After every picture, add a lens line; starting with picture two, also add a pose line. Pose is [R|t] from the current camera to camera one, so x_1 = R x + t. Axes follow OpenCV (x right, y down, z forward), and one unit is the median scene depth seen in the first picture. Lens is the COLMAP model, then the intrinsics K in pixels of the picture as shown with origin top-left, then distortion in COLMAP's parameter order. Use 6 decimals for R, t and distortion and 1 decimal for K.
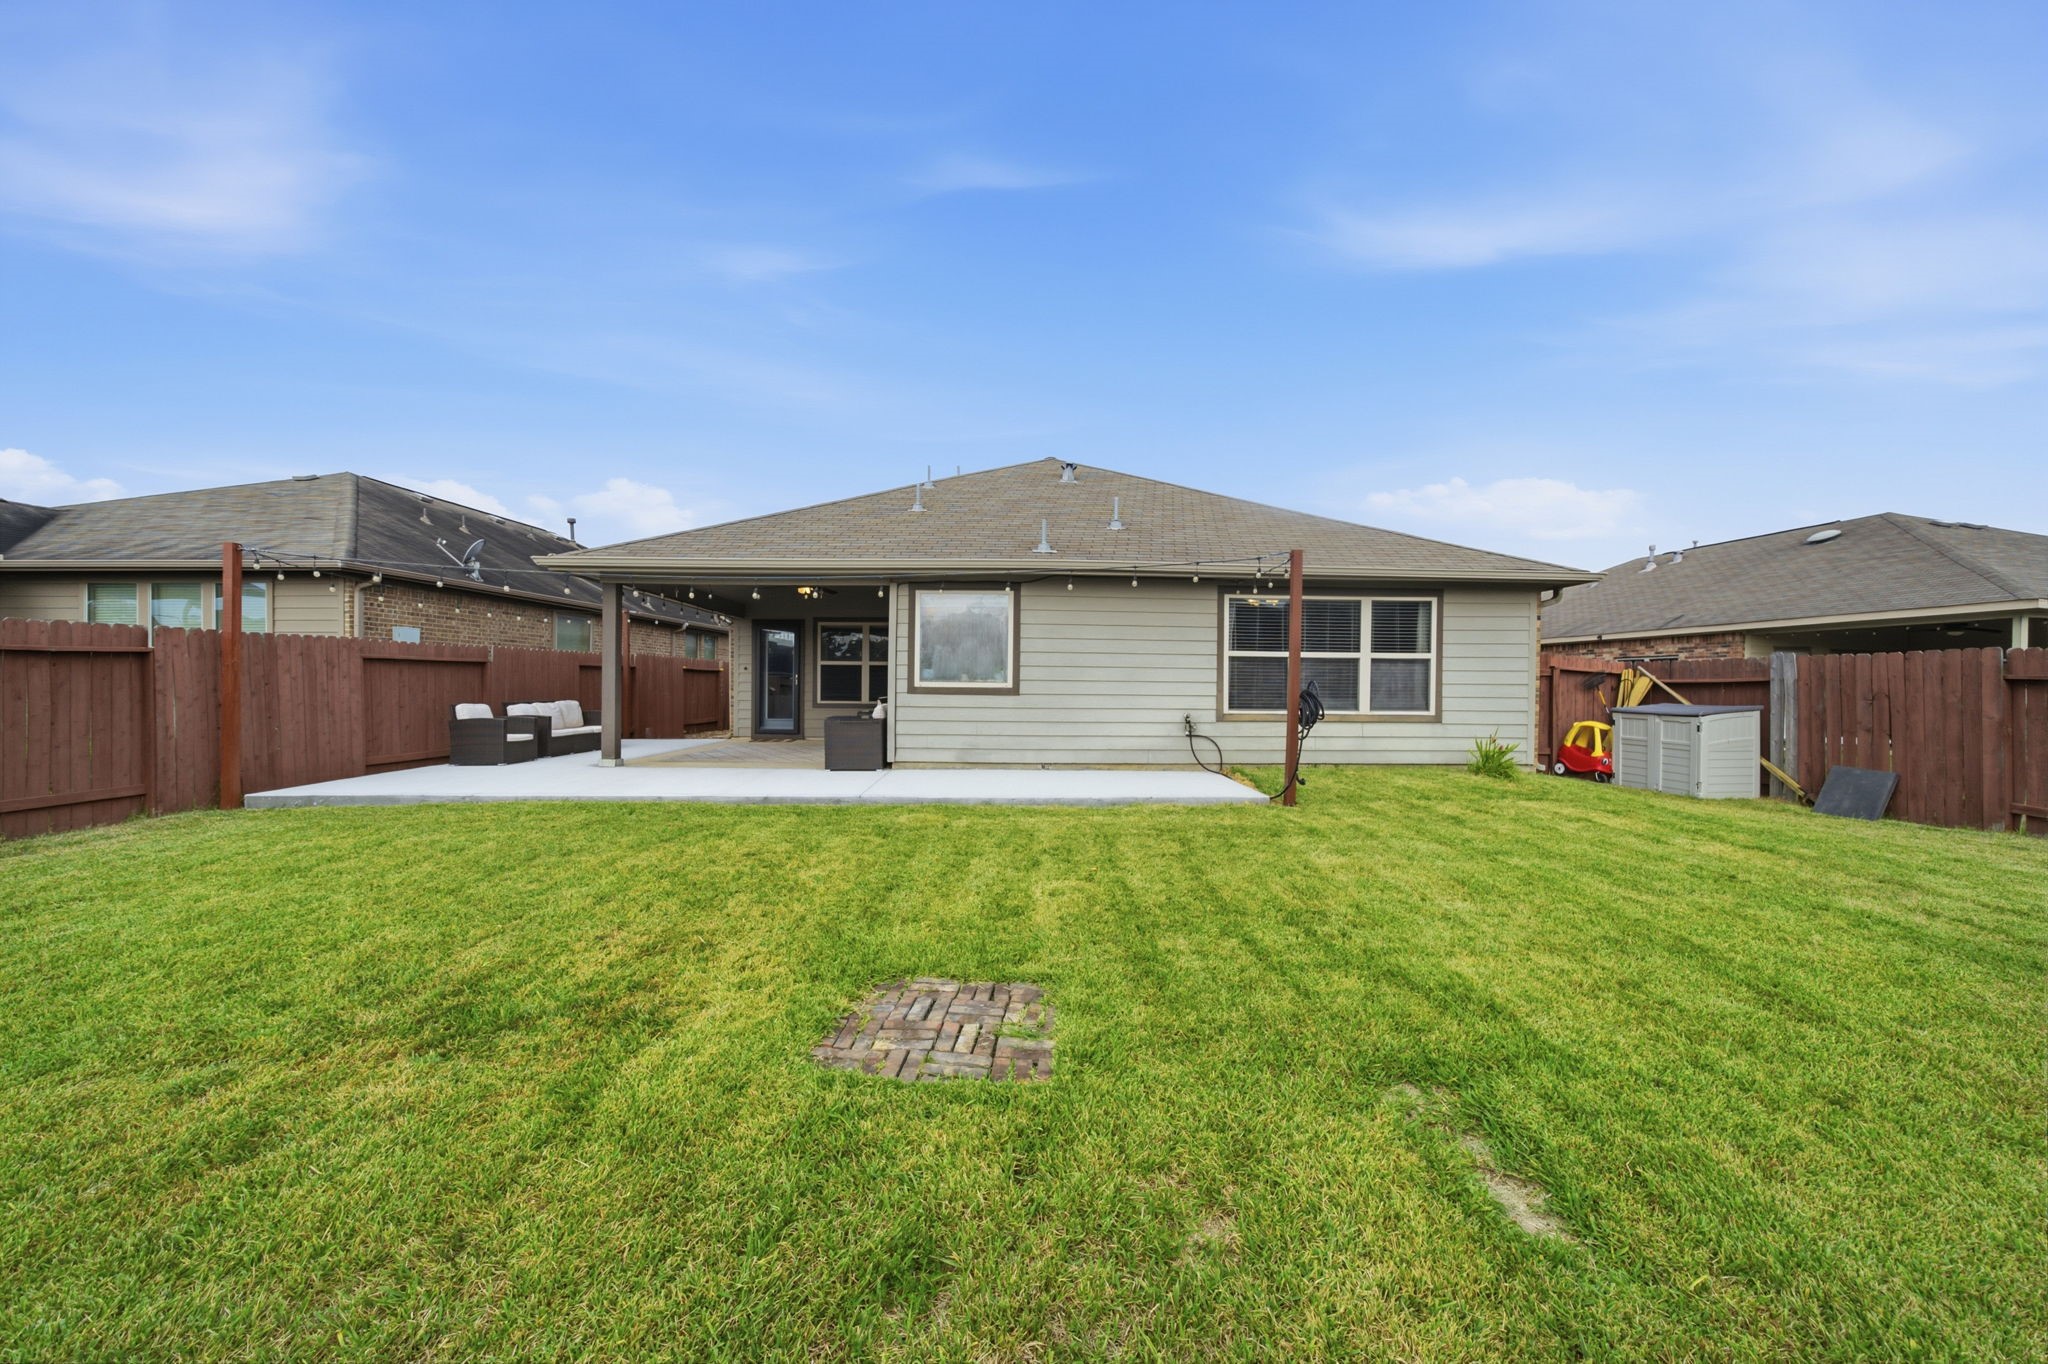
lens RADIAL K [[793.2, 0, 1030.0], [0, 793.2, 685.6], [0, 0, 1]] dist [0.001126, 0.000102]
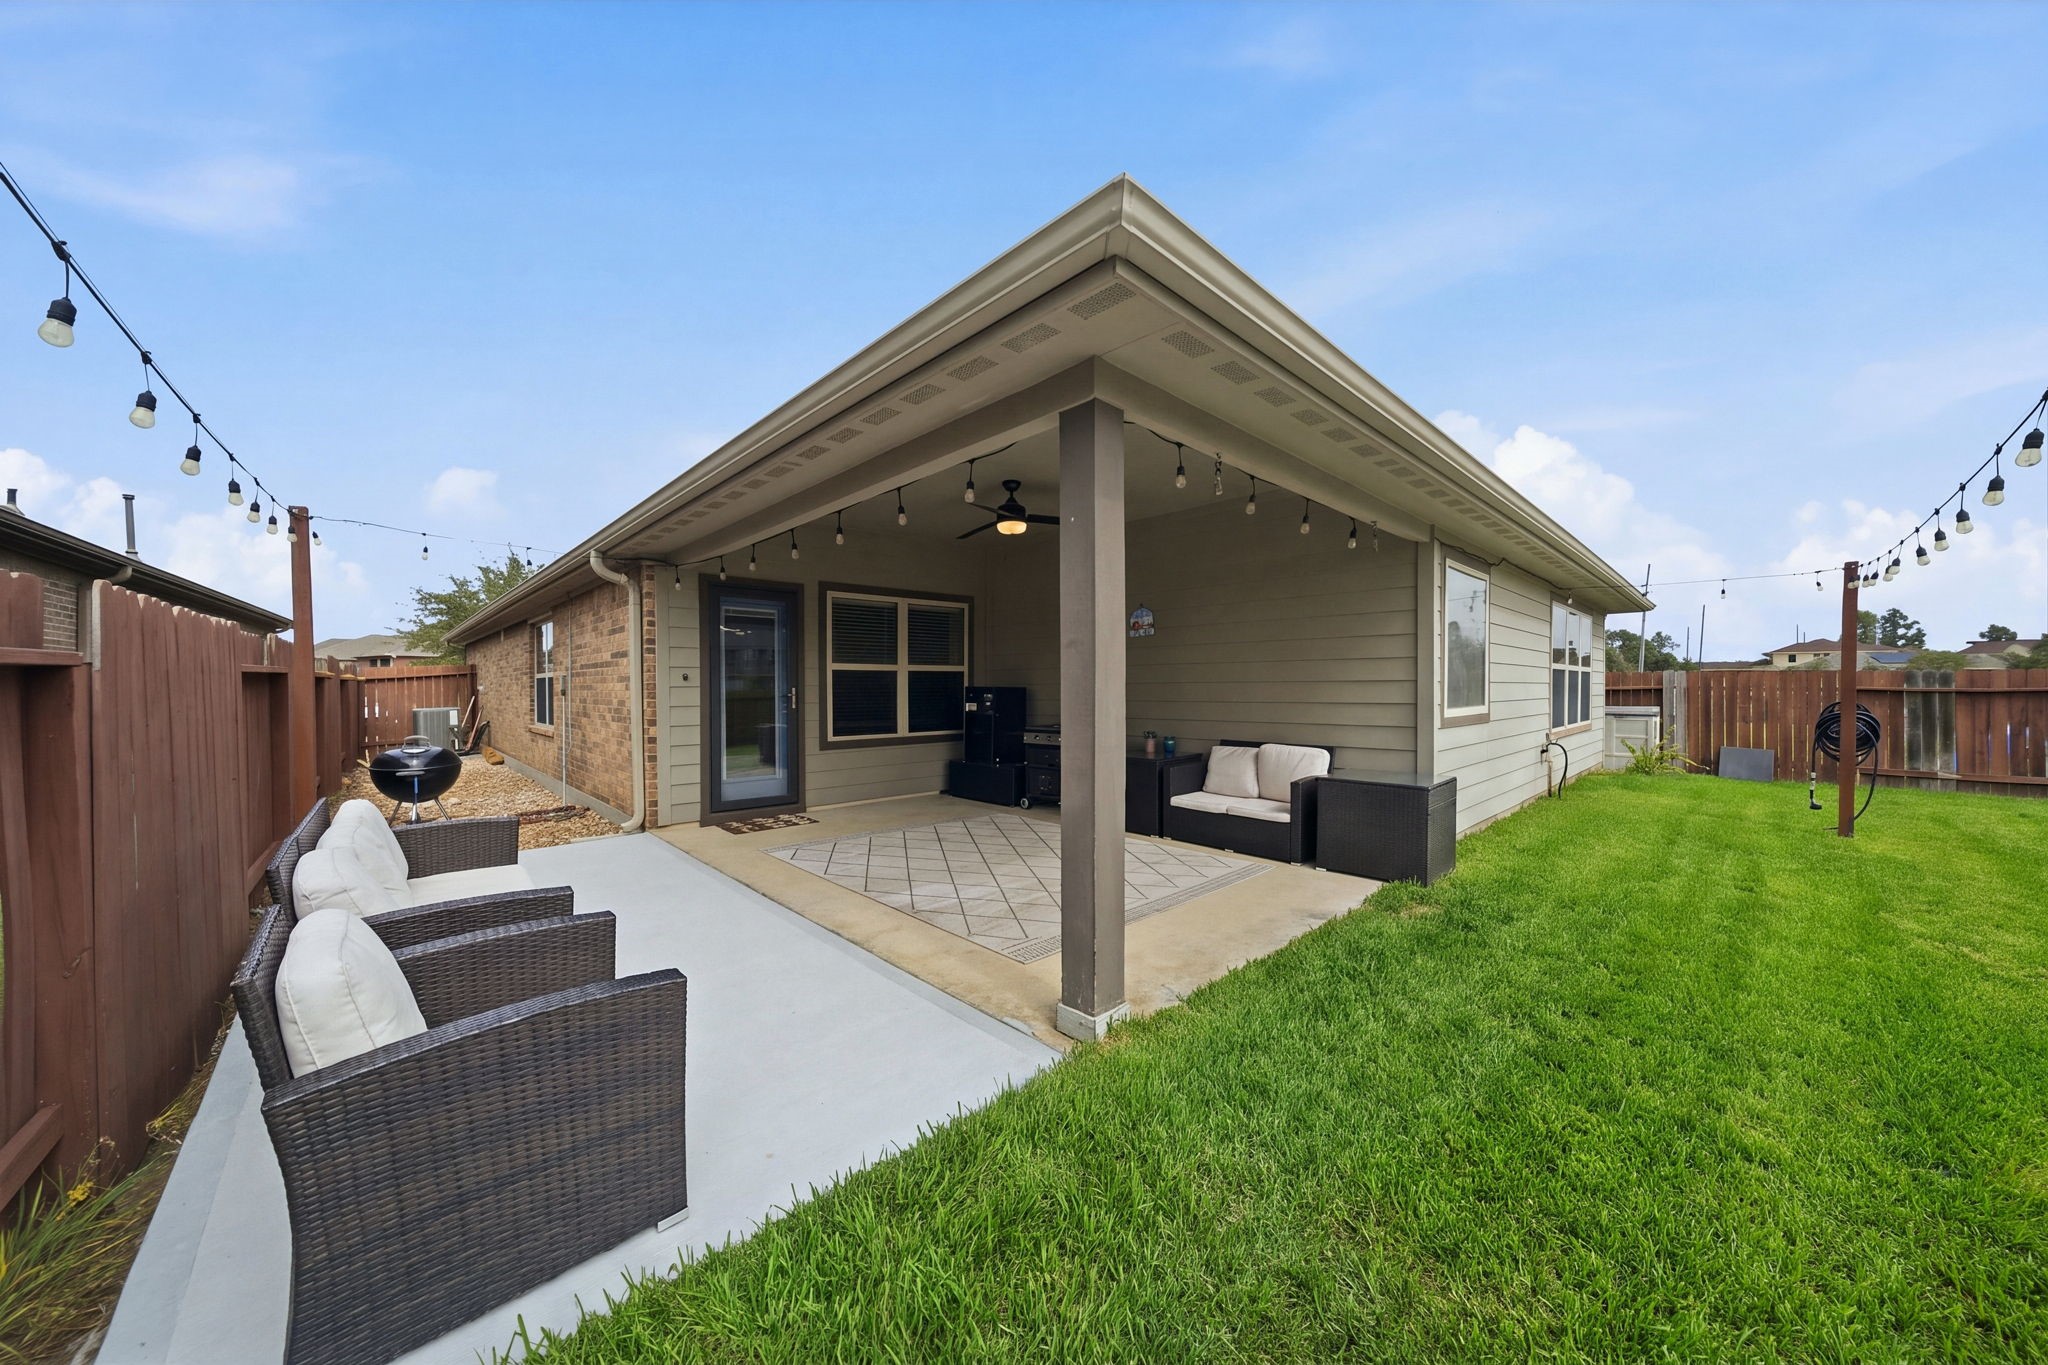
lens RADIAL K [[699.5, 0, 1042.0], [0, 699.5, 686.4], [0, 0, 1]] dist [0.007645, -0.000044]
pose [[0.743579, -0.011083, 0.668557, -0.699459], [0.006450, 0.999935, 0.009403, -0.027968], [-0.668617, -0.002680, 0.743602, 0.806349]]
